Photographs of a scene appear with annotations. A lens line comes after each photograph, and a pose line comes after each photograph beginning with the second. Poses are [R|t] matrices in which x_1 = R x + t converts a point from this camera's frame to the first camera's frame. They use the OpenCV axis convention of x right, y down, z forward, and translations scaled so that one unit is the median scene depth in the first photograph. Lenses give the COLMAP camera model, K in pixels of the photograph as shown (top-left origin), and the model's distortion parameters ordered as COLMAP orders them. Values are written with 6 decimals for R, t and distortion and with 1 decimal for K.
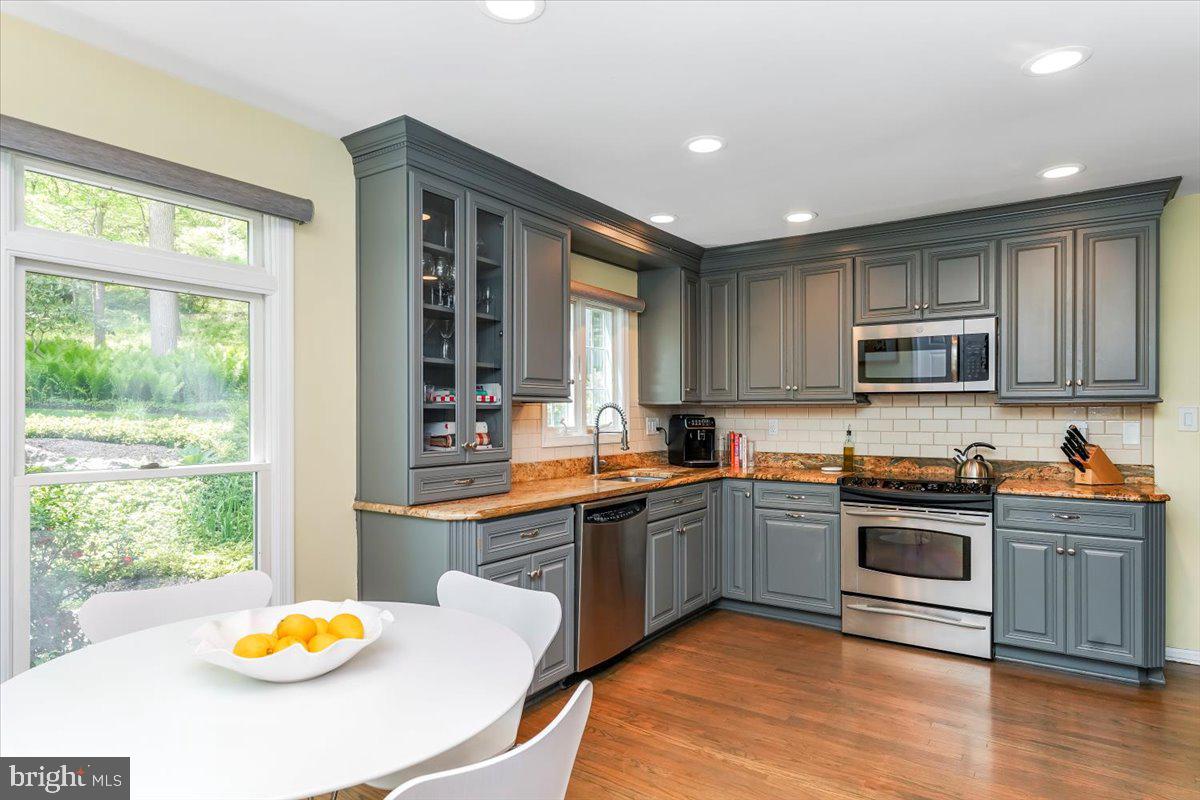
lens RADIAL K [[673.3, 0, 594.7], [0, 673.3, 416.9], [0, 0, 1]] dist [0.000598, -0.000177]
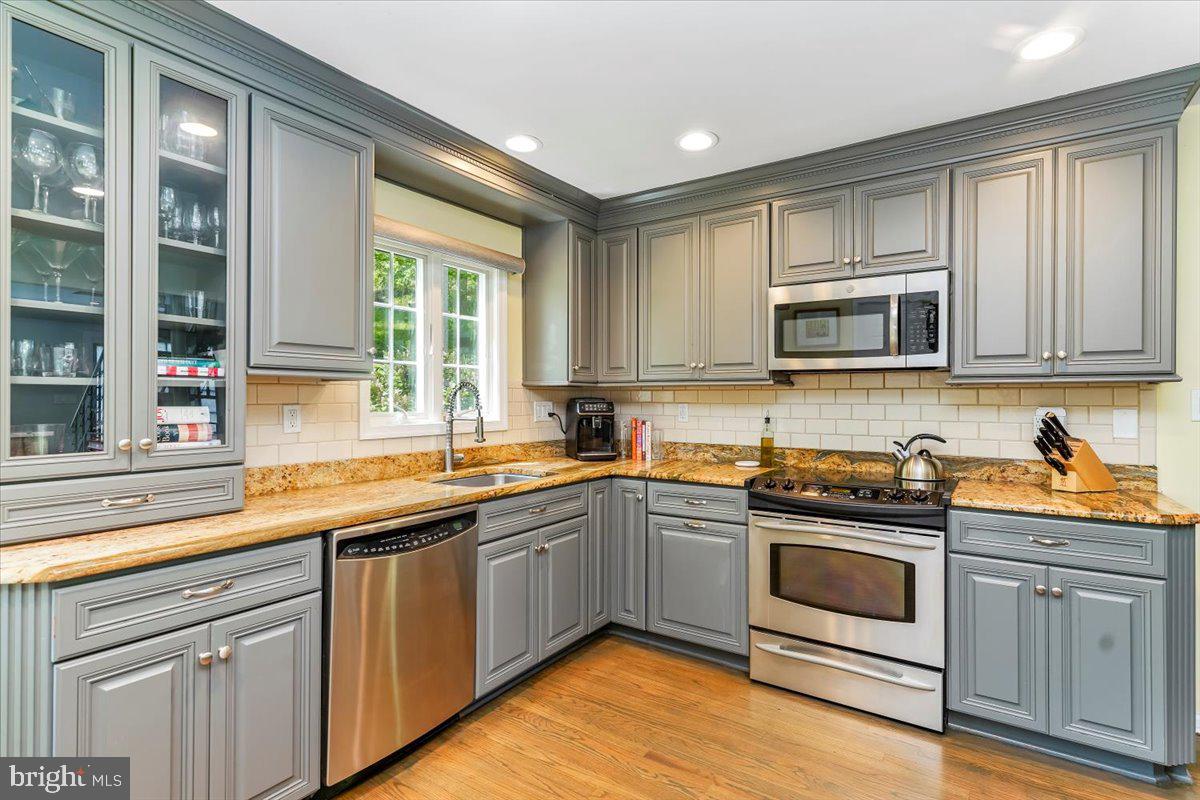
lens RADIAL K [[581.1, 0, 600.0], [0, 581.1, 400.0], [0, 0, 1]] dist [0.002123, 0.001803]
pose [[0.999807, 0.002367, 0.019511, 0.182882], [-0.002336, 0.999996, -0.001624, 0.000663], [-0.019515, 0.001578, 0.999808, 0.337007]]
